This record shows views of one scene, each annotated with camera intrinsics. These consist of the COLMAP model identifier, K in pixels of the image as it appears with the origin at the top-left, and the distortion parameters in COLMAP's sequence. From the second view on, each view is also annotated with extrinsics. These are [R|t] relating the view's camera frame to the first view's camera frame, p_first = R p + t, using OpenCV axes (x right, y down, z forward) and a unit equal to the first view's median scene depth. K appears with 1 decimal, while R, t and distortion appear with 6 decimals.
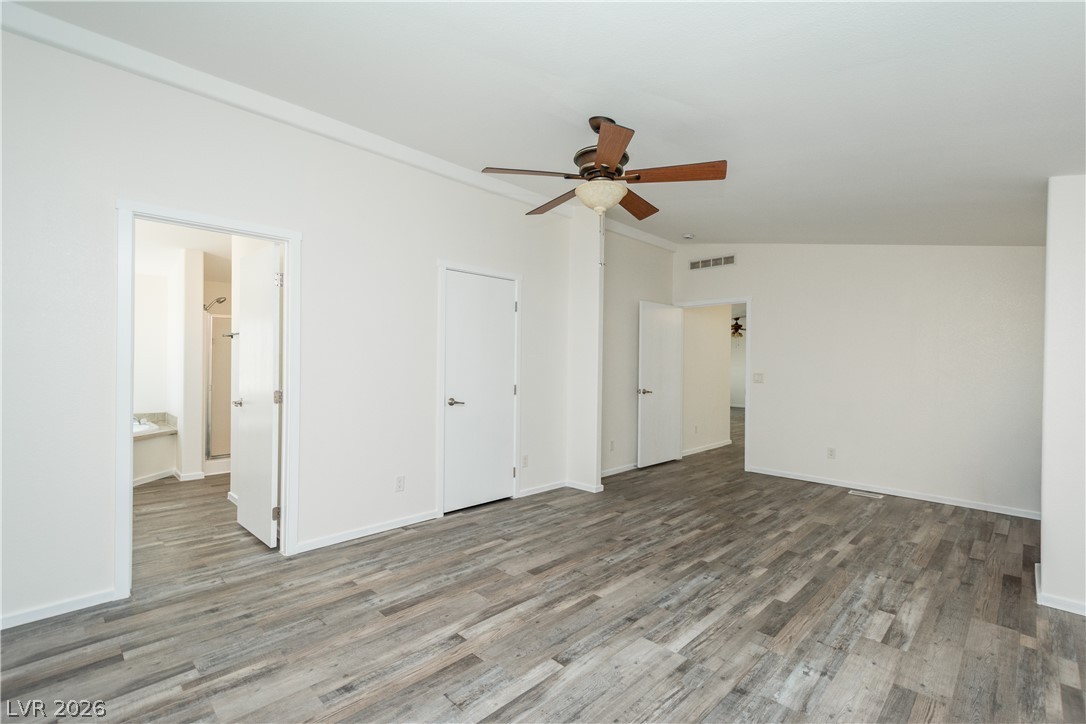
lens RADIAL K [[485.7, 0, 558.2], [0, 485.7, 363.9], [0, 0, 1]] dist [0.007010, -0.000839]
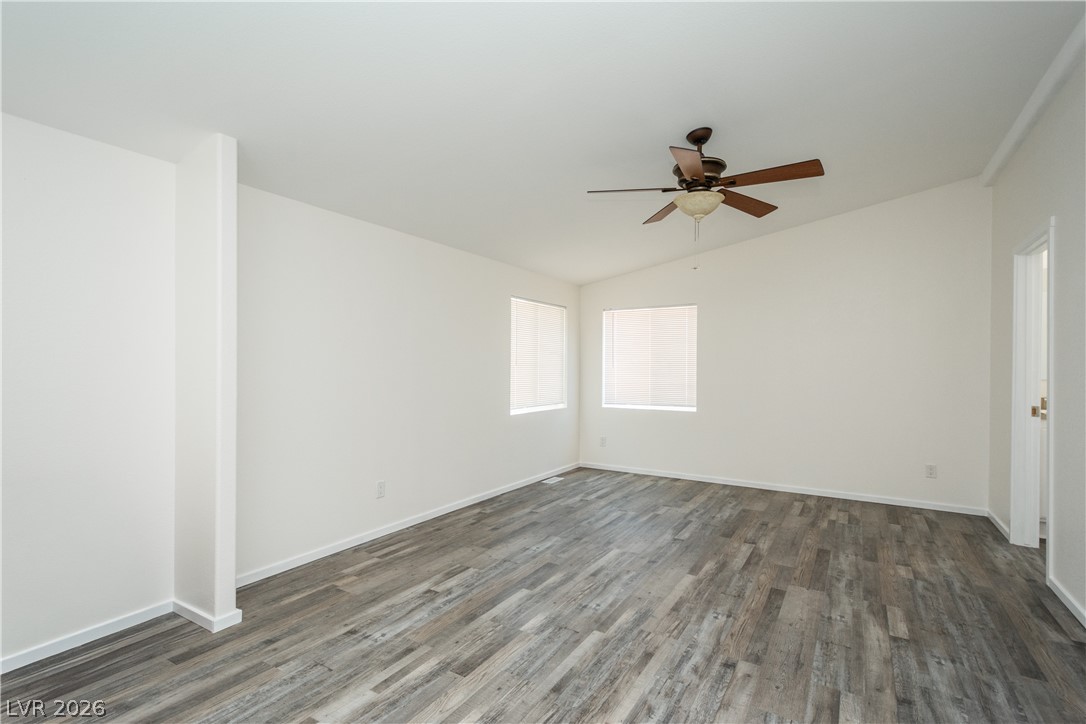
lens RADIAL K [[473.4, 0, 555.4], [0, 473.4, 365.5], [0, 0, 1]] dist [0.002343, -0.000162]
pose [[-0.975662, -0.017750, -0.218558, 0.578386], [-0.017115, 0.999842, -0.004797, 0.016526], [0.218609, -0.000940, -0.975812, 1.836879]]
